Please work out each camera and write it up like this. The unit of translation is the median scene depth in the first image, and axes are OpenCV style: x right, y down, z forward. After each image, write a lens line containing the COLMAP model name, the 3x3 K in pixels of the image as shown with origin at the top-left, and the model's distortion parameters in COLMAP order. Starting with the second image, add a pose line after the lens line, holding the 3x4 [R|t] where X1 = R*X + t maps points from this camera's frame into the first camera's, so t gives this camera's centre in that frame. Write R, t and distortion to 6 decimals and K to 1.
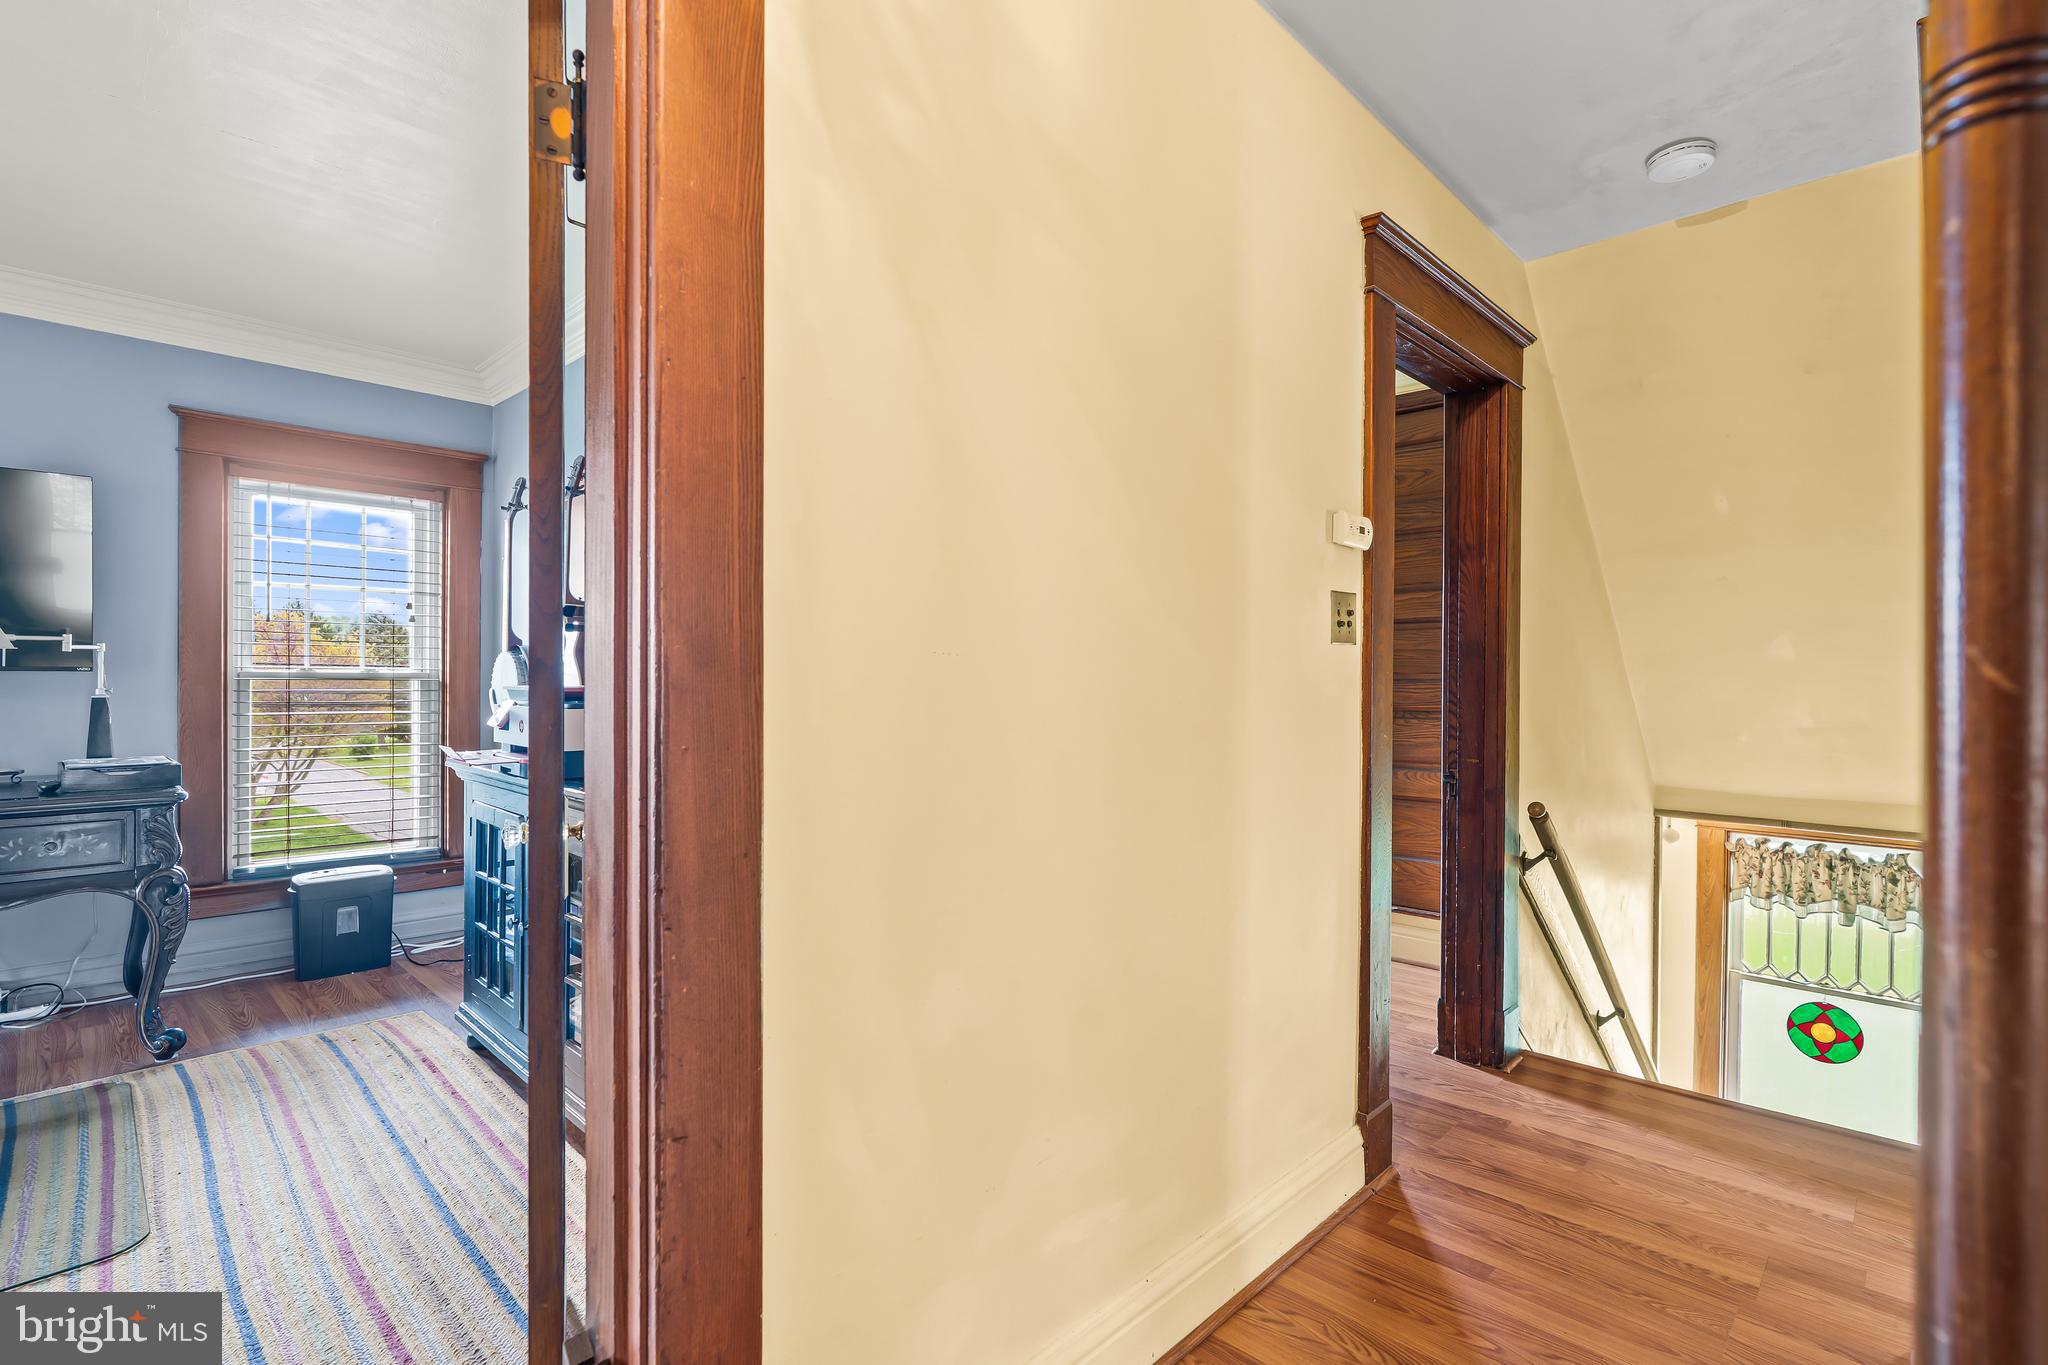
lens RADIAL K [[941.6, 0, 1003.2], [0, 941.6, 667.8], [0, 0, 1]] dist [-0.006190, 0.001801]
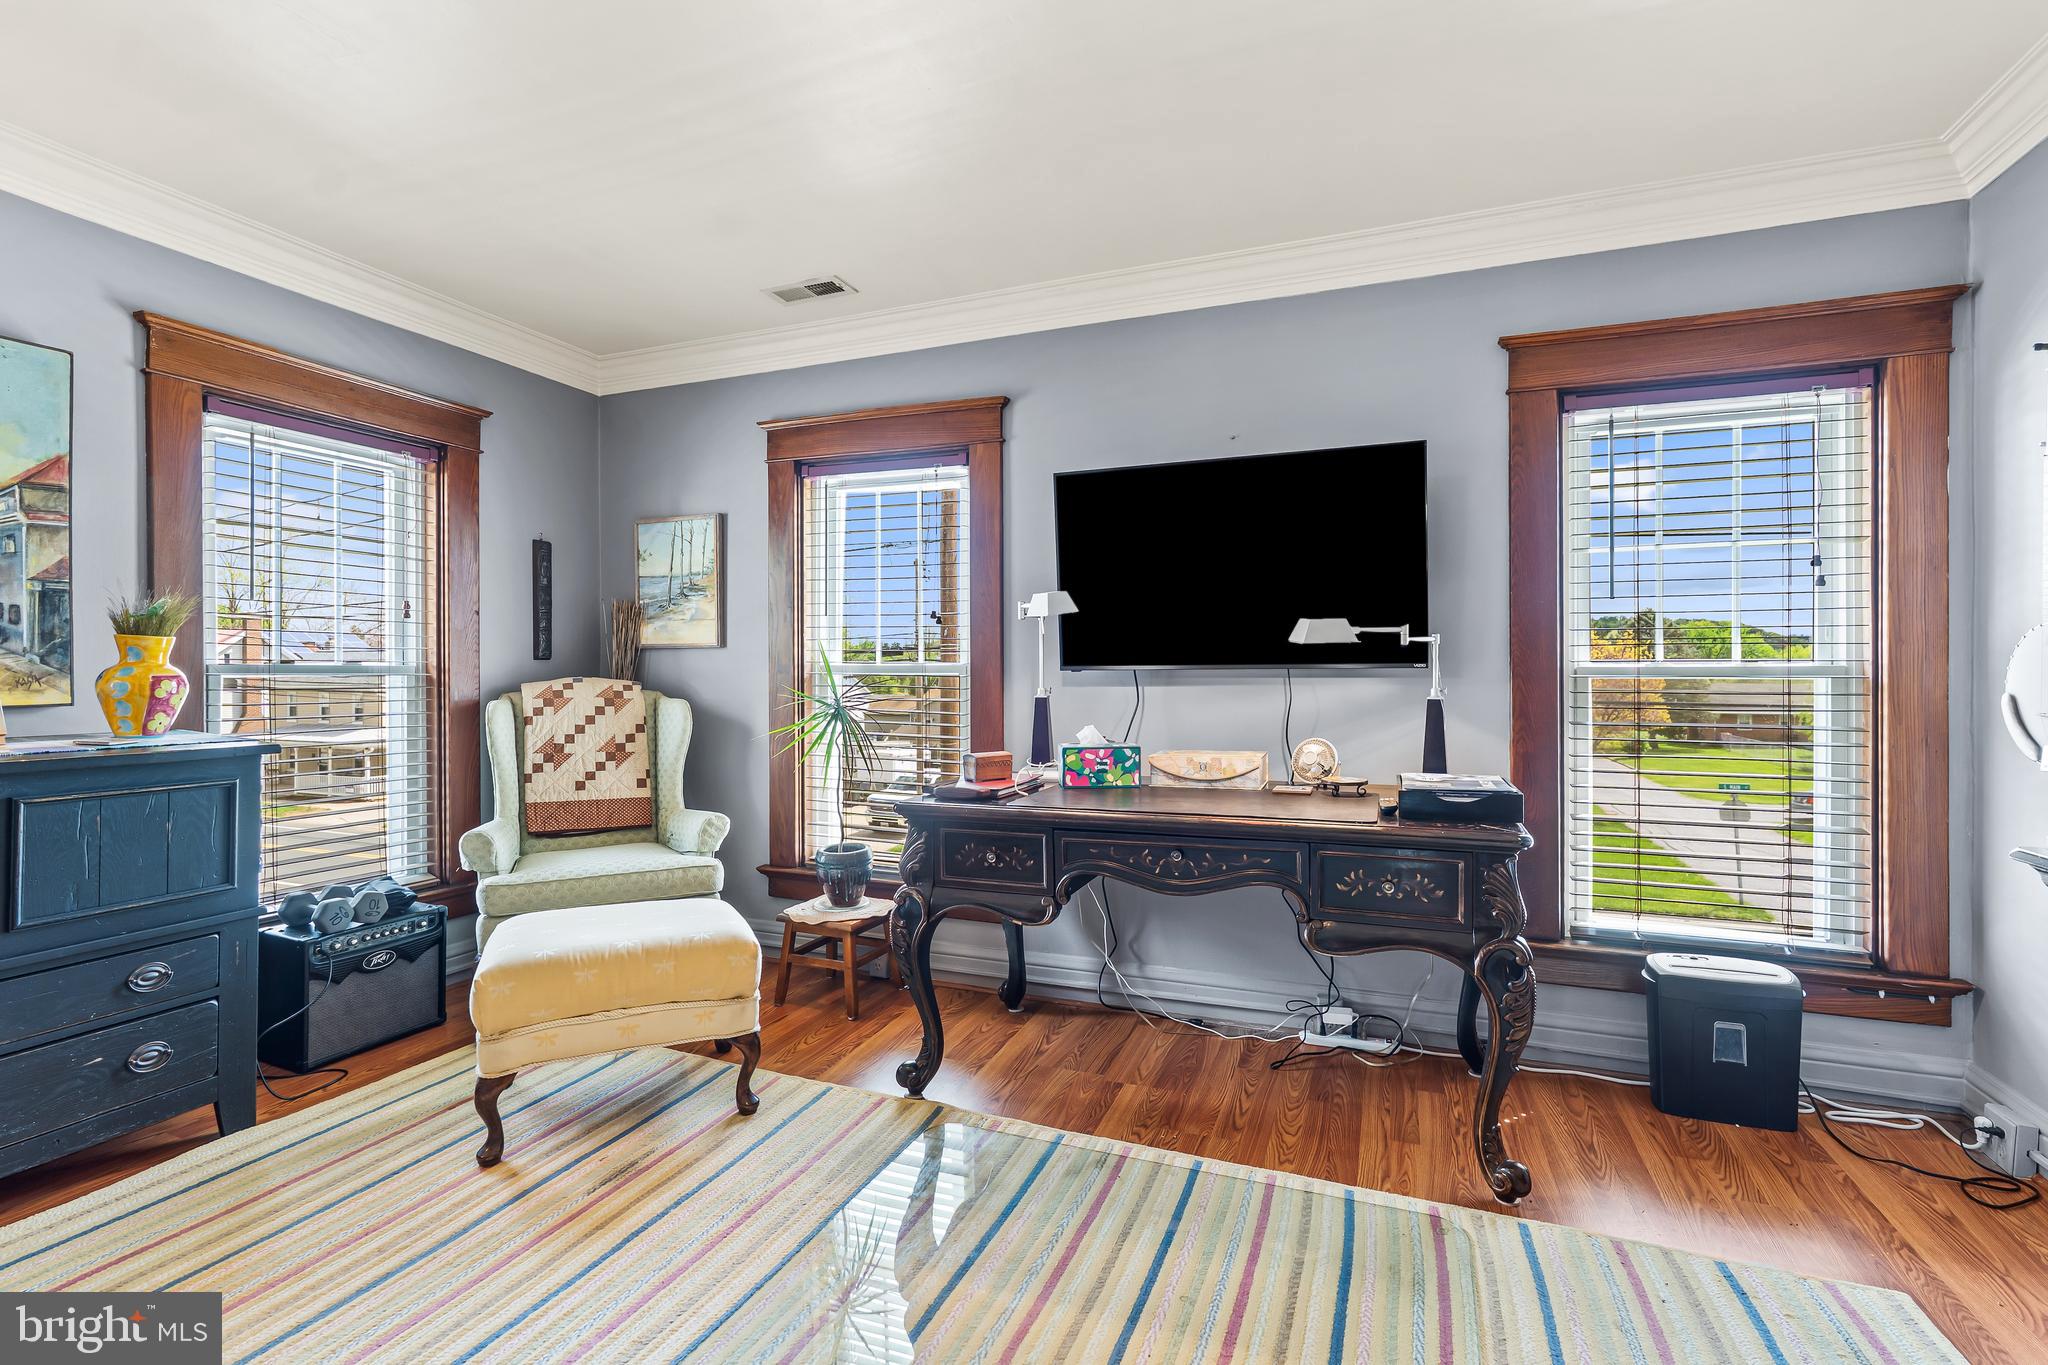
lens RADIAL K [[941.6, 0, 1040.0], [0, 941.6, 694.5], [0, 0, 1]] dist [-0.006190, 0.001801]
pose [[0.398421, 0.017361, -0.917038, -0.296164], [0.013489, 0.999602, 0.024784, 0.002114], [0.917103, -0.022245, 0.398028, 0.304481]]
